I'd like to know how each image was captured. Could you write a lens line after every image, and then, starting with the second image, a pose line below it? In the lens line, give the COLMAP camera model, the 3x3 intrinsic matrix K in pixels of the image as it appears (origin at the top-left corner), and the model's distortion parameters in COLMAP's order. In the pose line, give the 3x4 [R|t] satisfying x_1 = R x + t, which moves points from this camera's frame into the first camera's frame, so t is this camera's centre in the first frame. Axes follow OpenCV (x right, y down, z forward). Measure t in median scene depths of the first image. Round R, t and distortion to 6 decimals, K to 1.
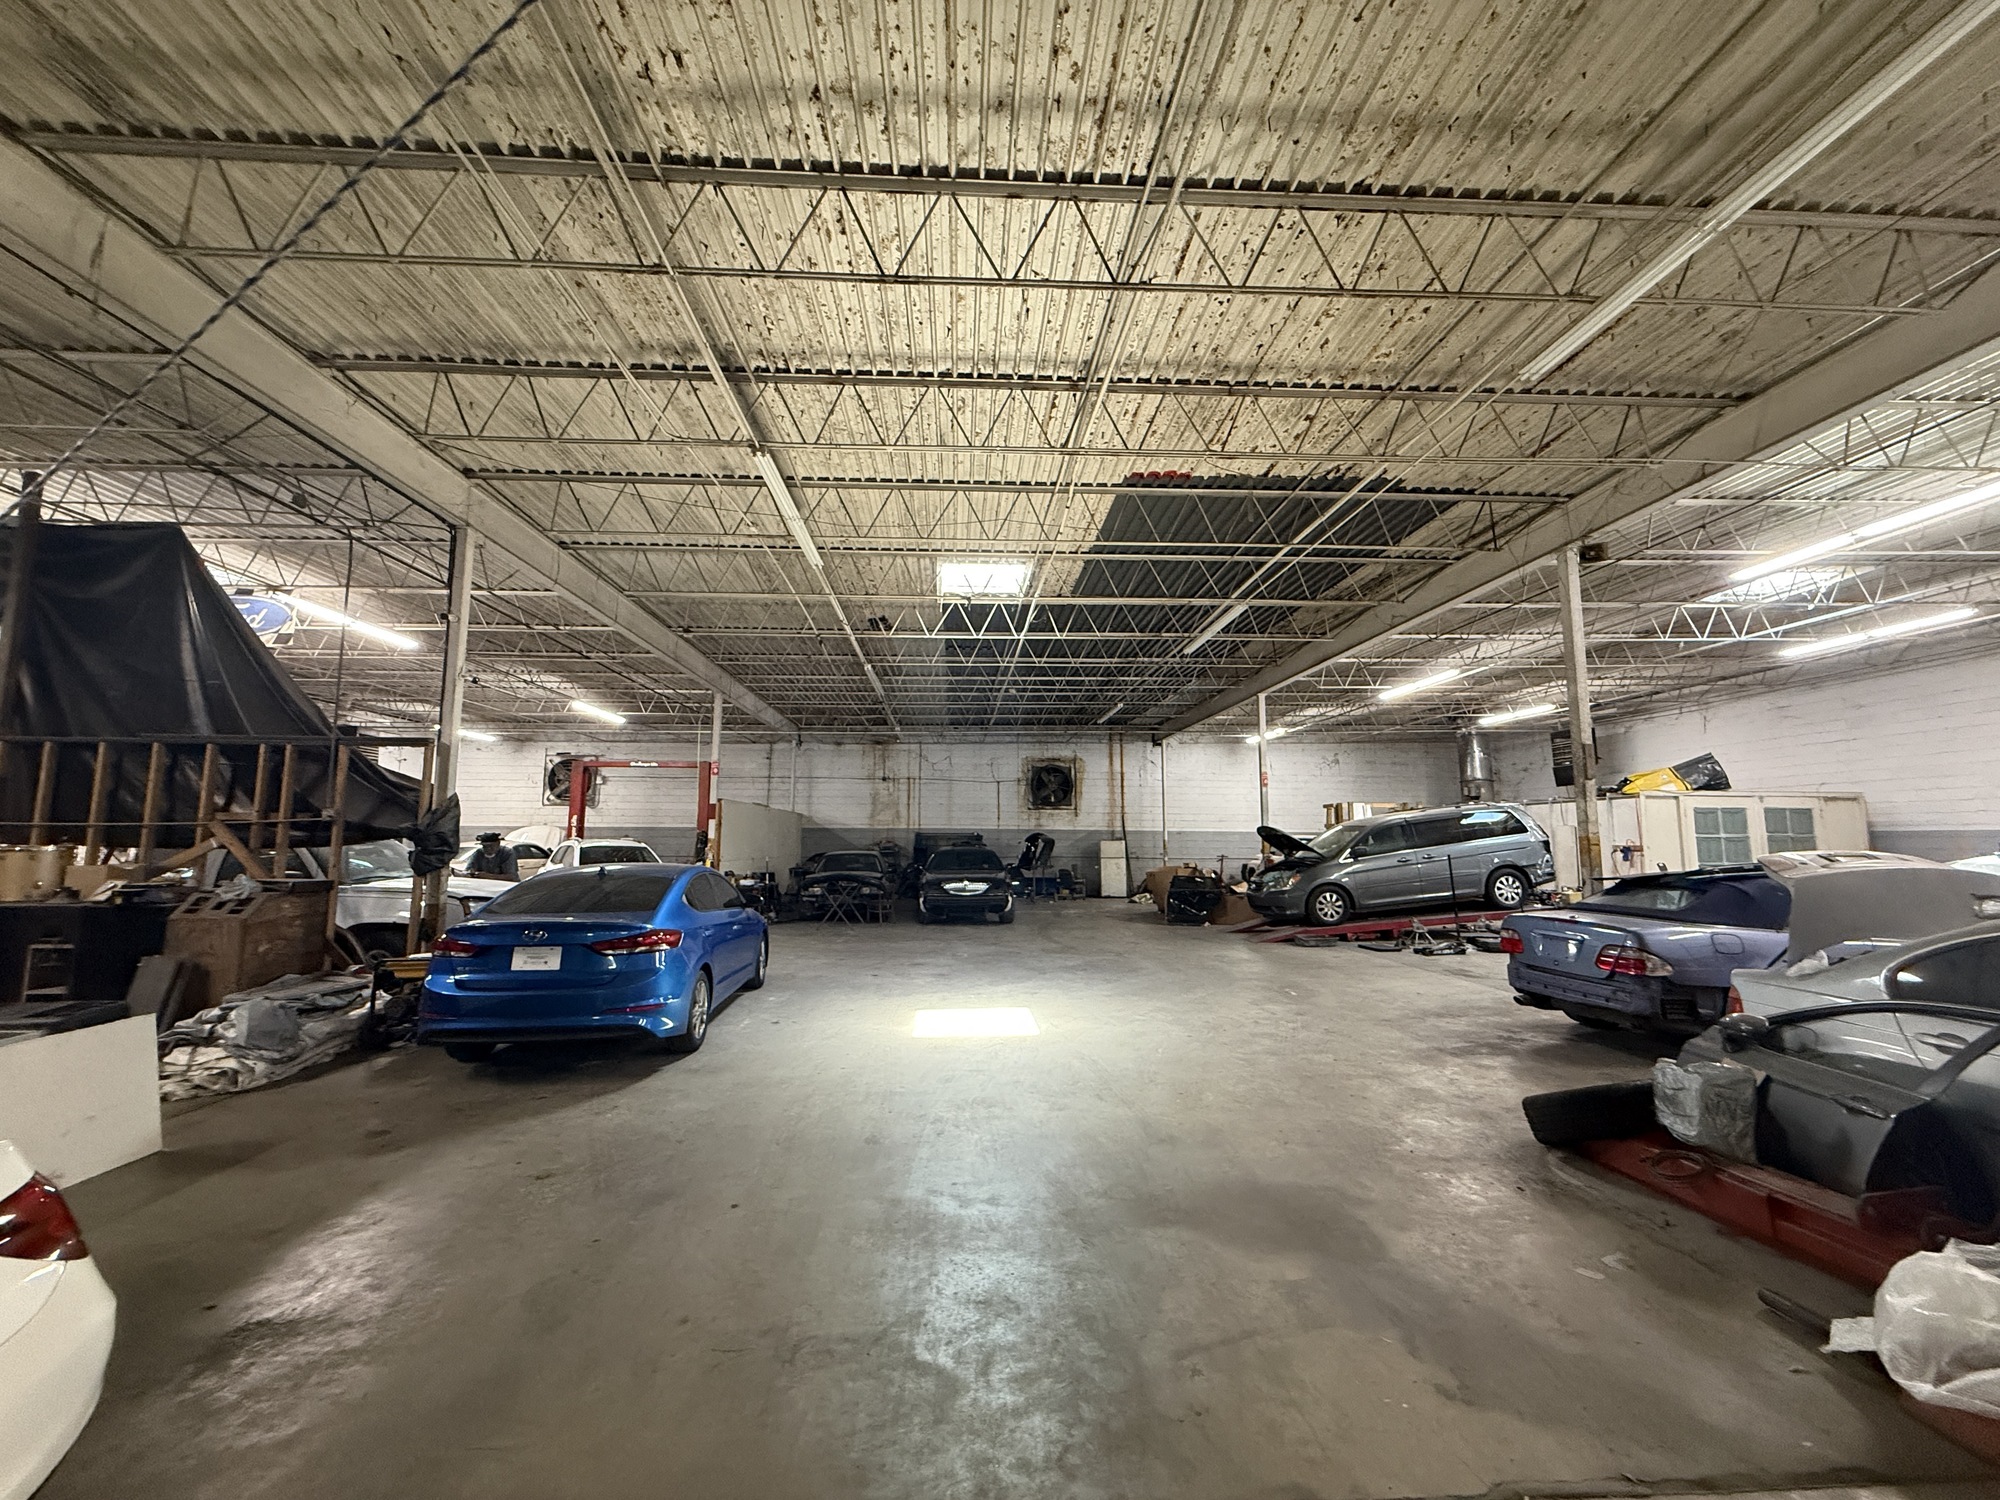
lens RADIAL K [[802.1, 0, 998.9], [0, 802.1, 750.3], [0, 0, 1]] dist [-0.000800, -0.000273]
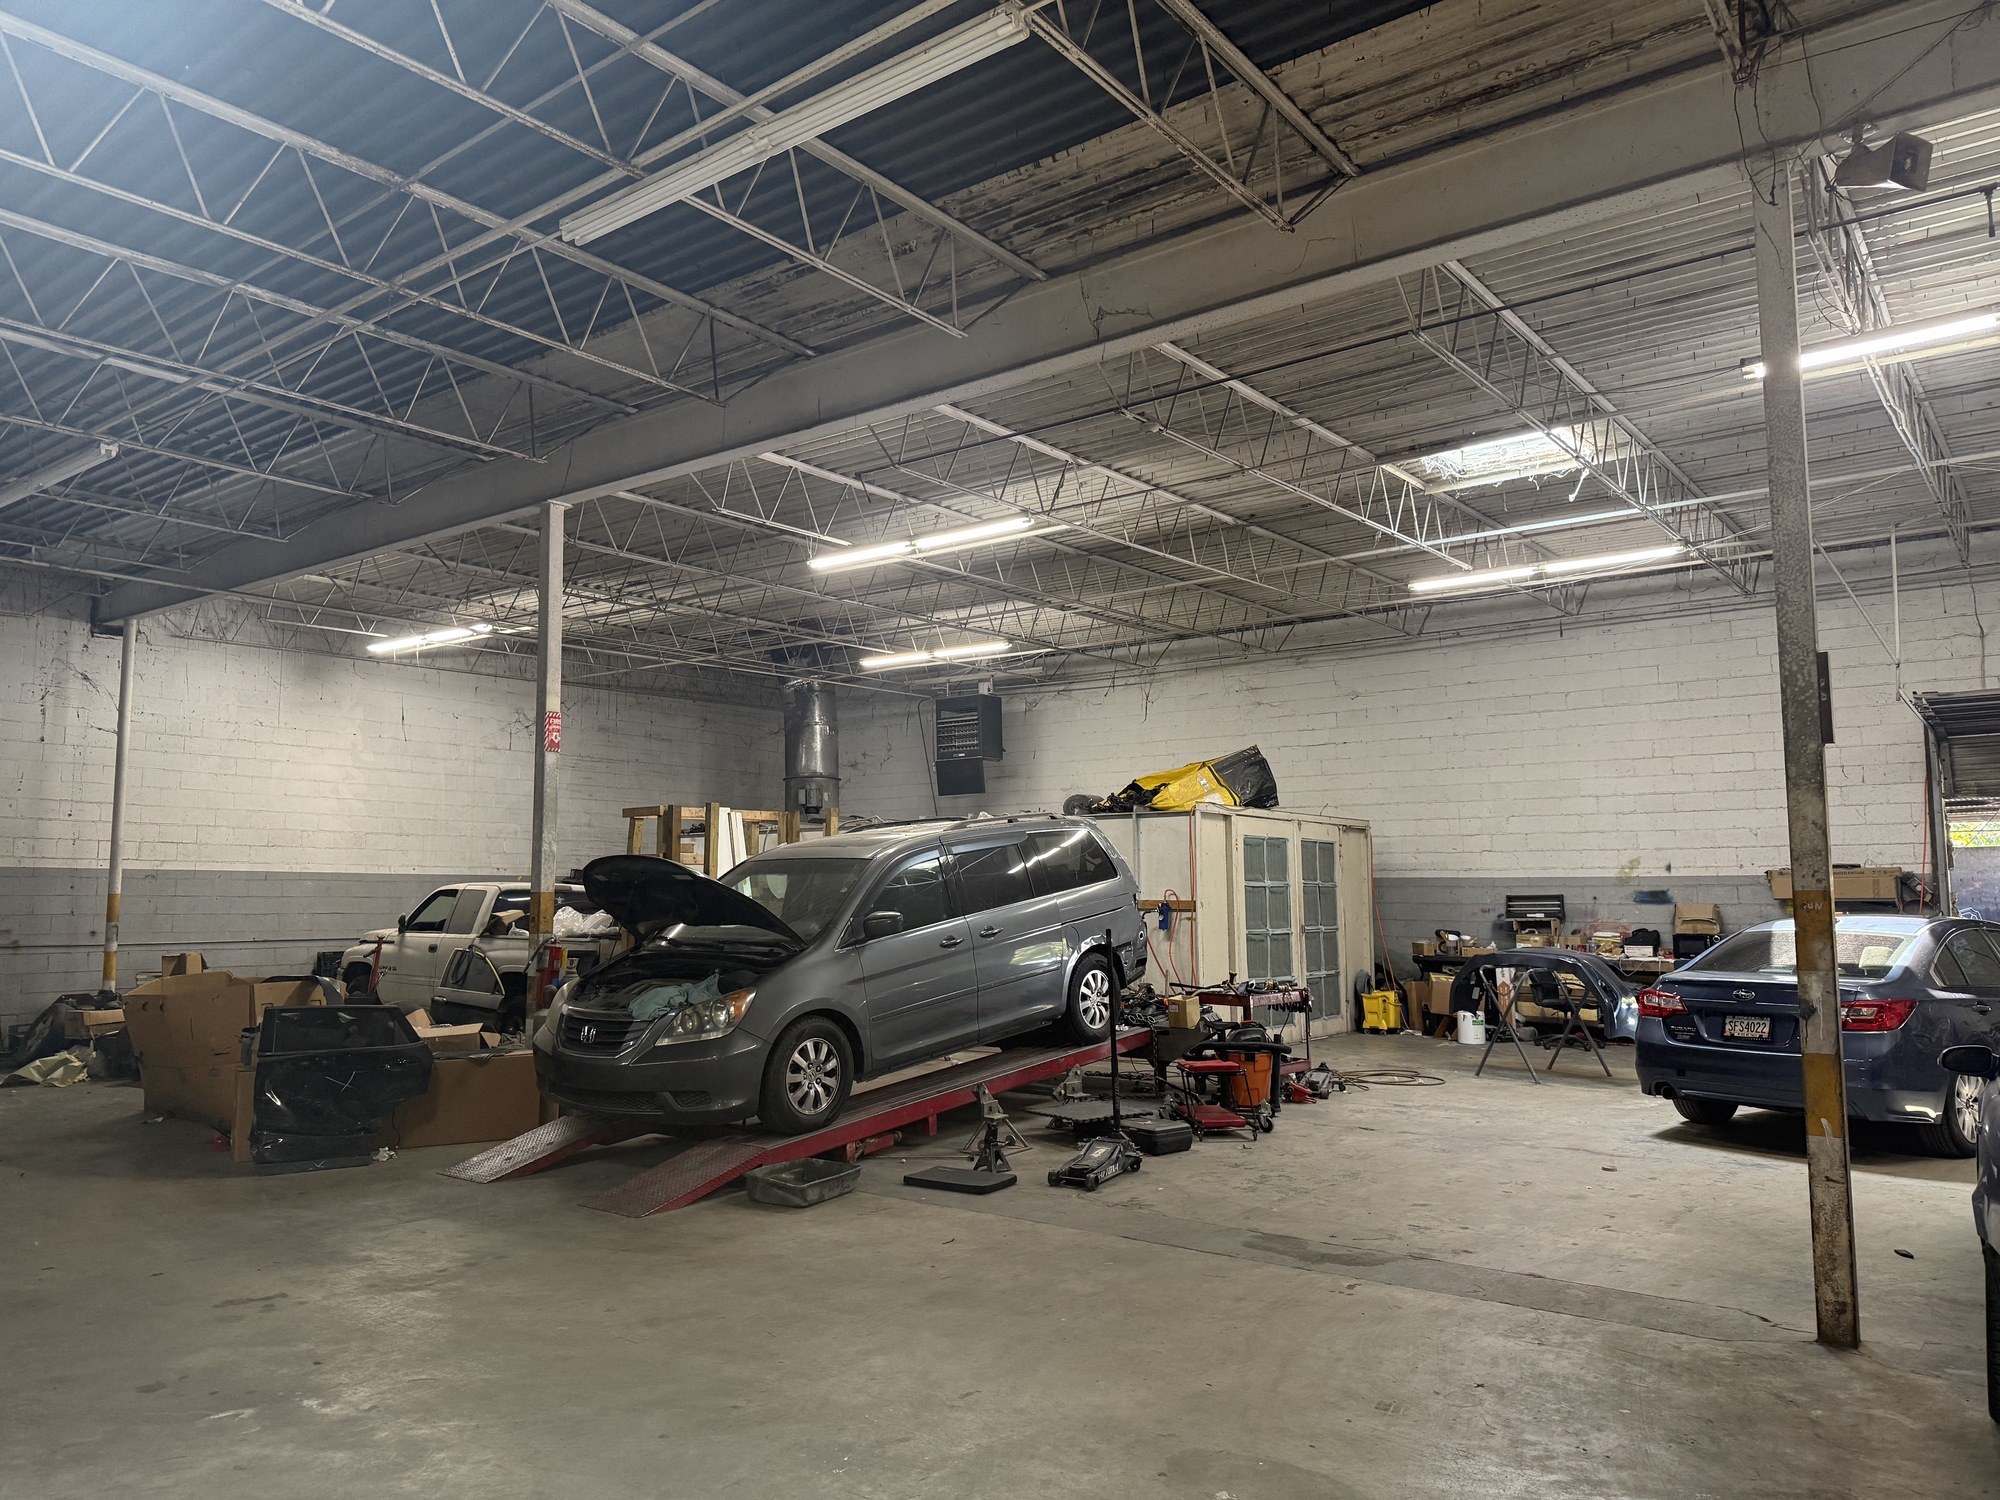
lens RADIAL K [[1398.6, 0, 1000.3], [0, 1398.6, 755.7], [0, 0, 1]] dist [0.032270, -0.035426]
pose [[0.652950, 0.069952, 0.754164, -0.024692], [-0.081491, 0.996434, -0.021870, 0.051090], [-0.753004, -0.047178, 0.656322, 0.474974]]
